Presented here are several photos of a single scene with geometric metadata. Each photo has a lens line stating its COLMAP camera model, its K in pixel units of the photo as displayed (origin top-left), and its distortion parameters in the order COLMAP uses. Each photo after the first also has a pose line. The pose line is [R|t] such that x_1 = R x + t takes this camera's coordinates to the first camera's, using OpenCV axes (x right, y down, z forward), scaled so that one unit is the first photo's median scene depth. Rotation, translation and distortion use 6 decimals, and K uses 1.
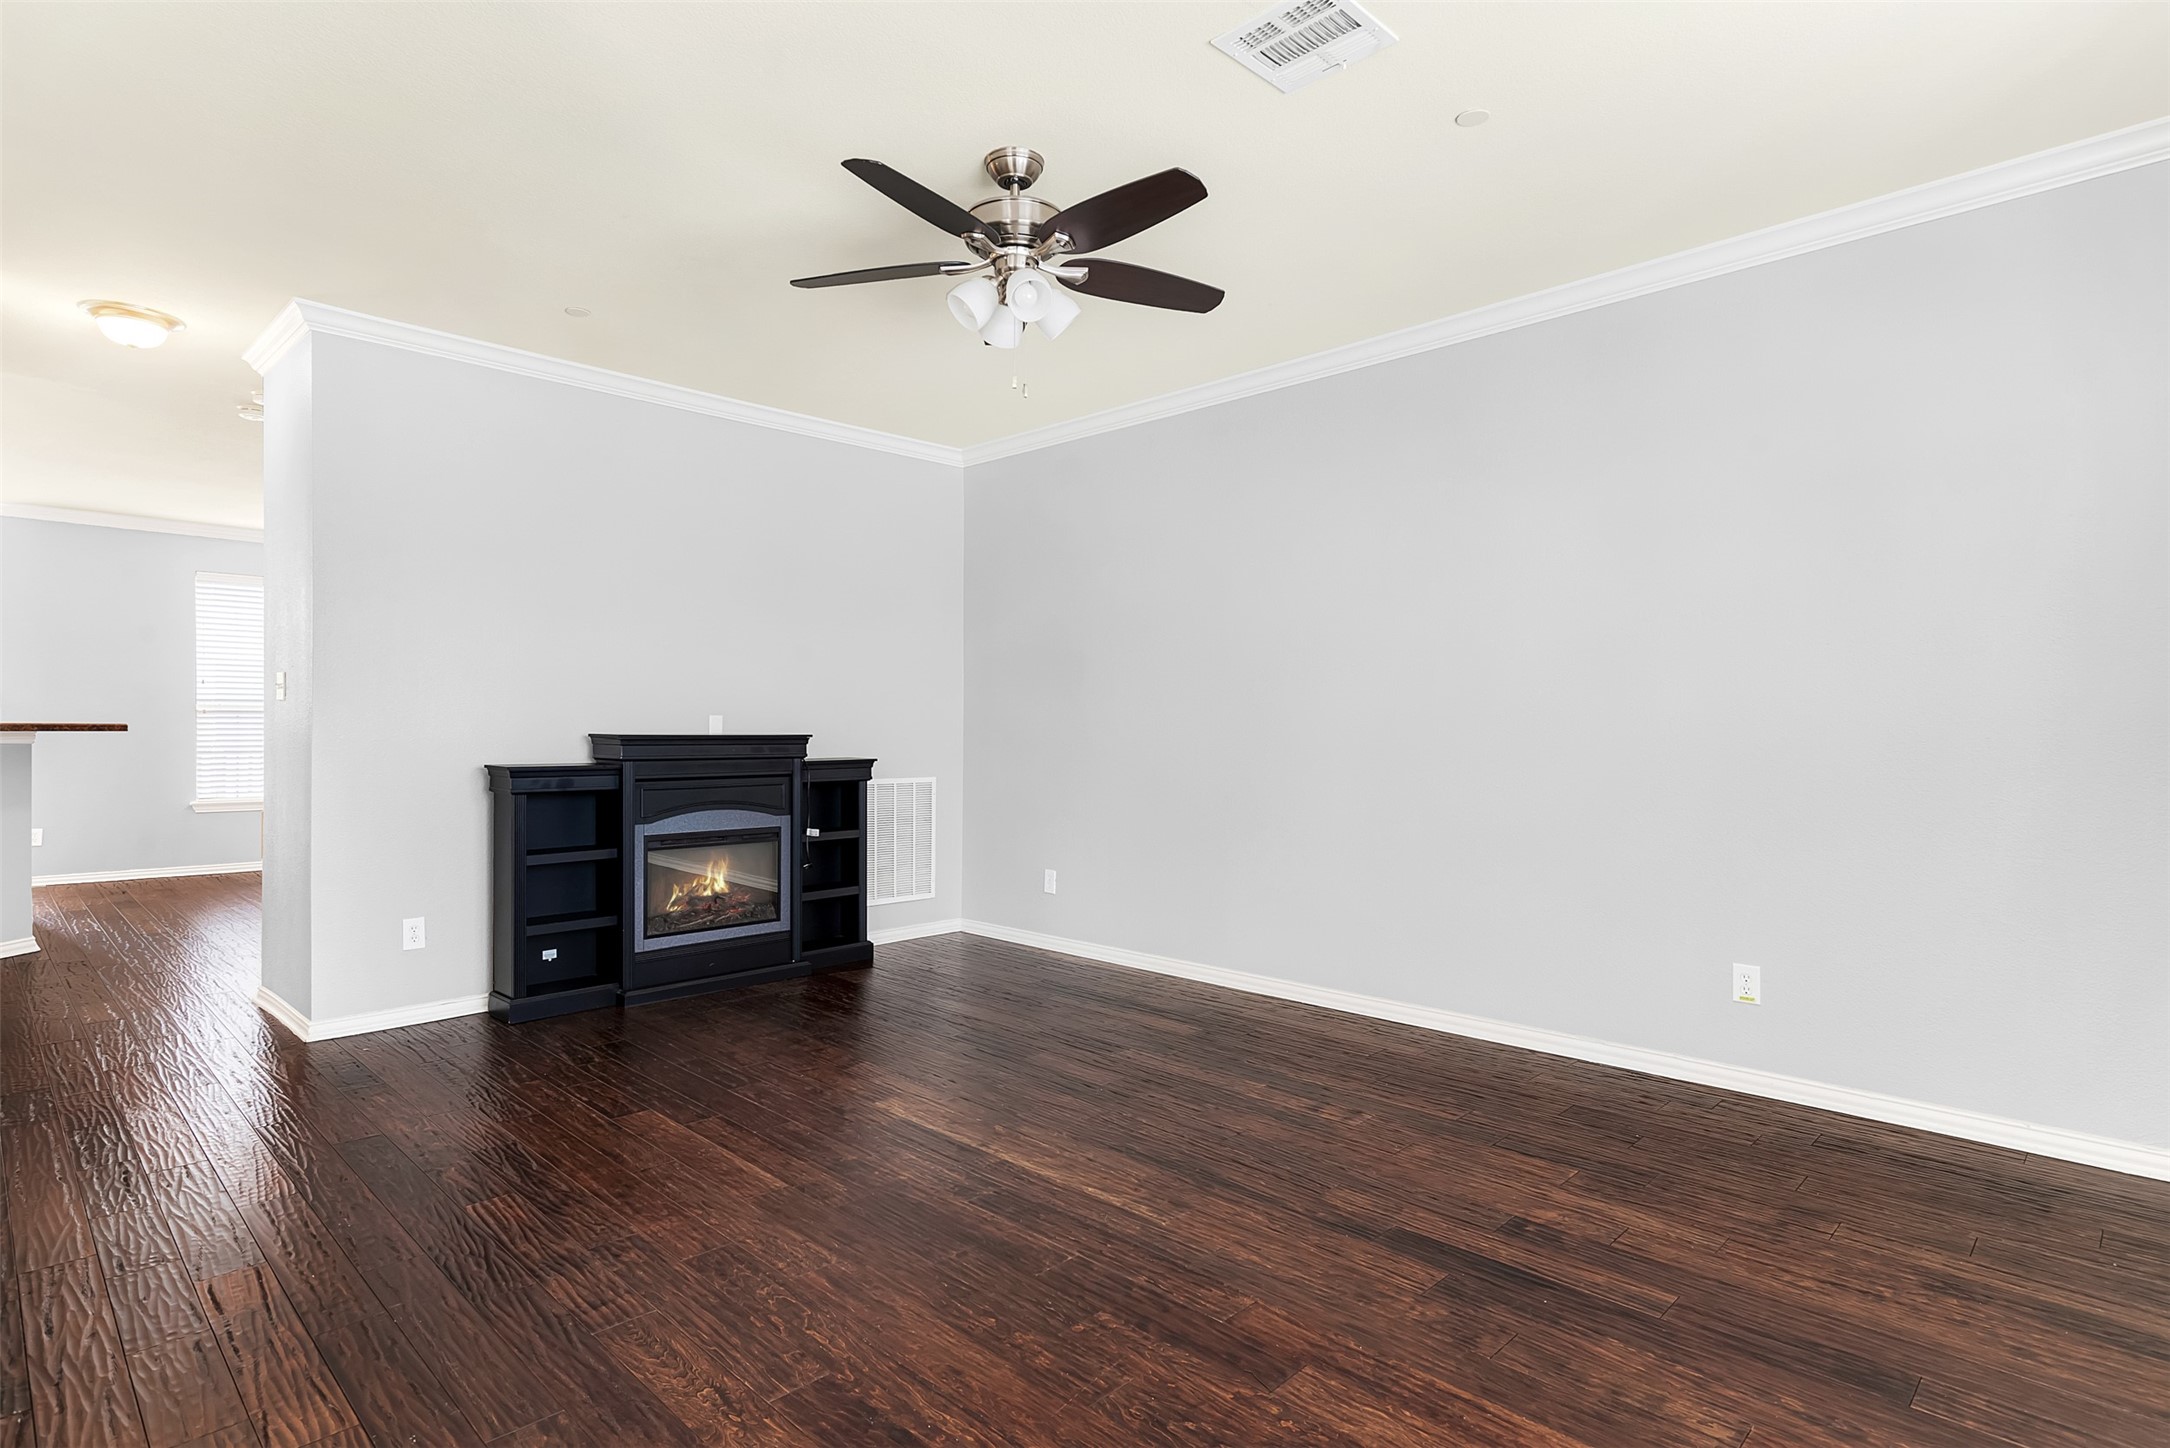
lens RADIAL K [[1104.0, 0, 1085.0], [0, 1104.0, 724.0], [0, 0, 1]] dist [0.003365, 0.012465]
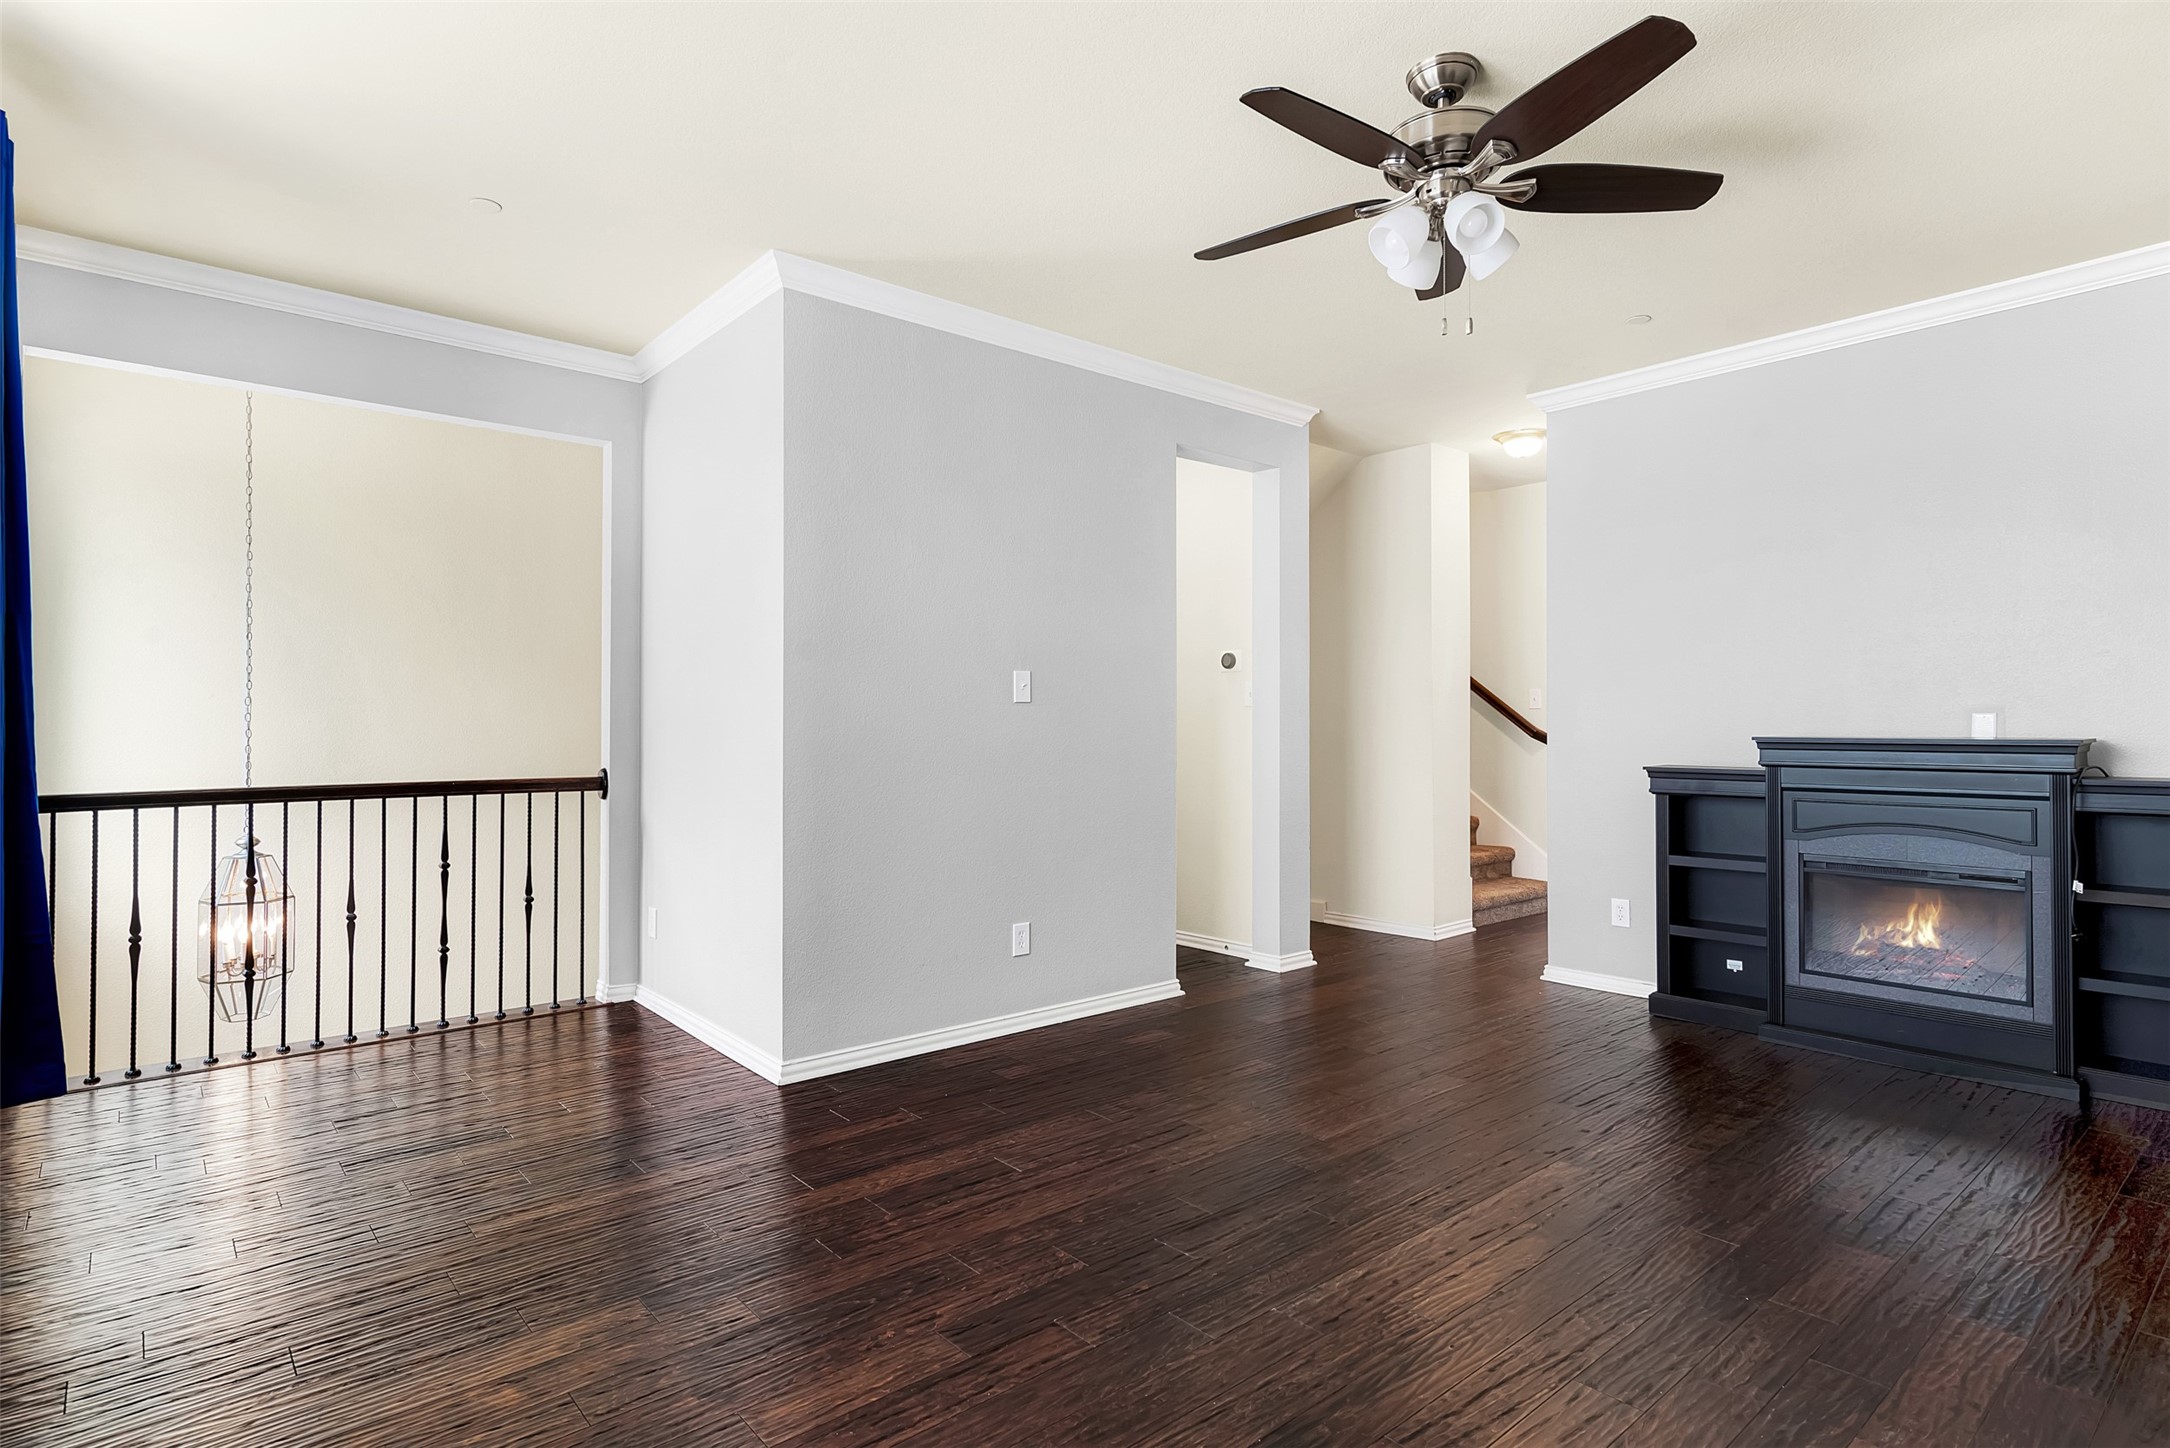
lens RADIAL K [[1116.5, 0, 1078.4], [0, 1116.5, 681.8], [0, 0, 1]] dist [0.005867, 0.011812]
pose [[-0.082796, -0.044992, -0.995550, 0.565802], [-0.003661, 0.998987, -0.044843, 0.008203], [0.996560, -0.000069, -0.082876, 0.546847]]
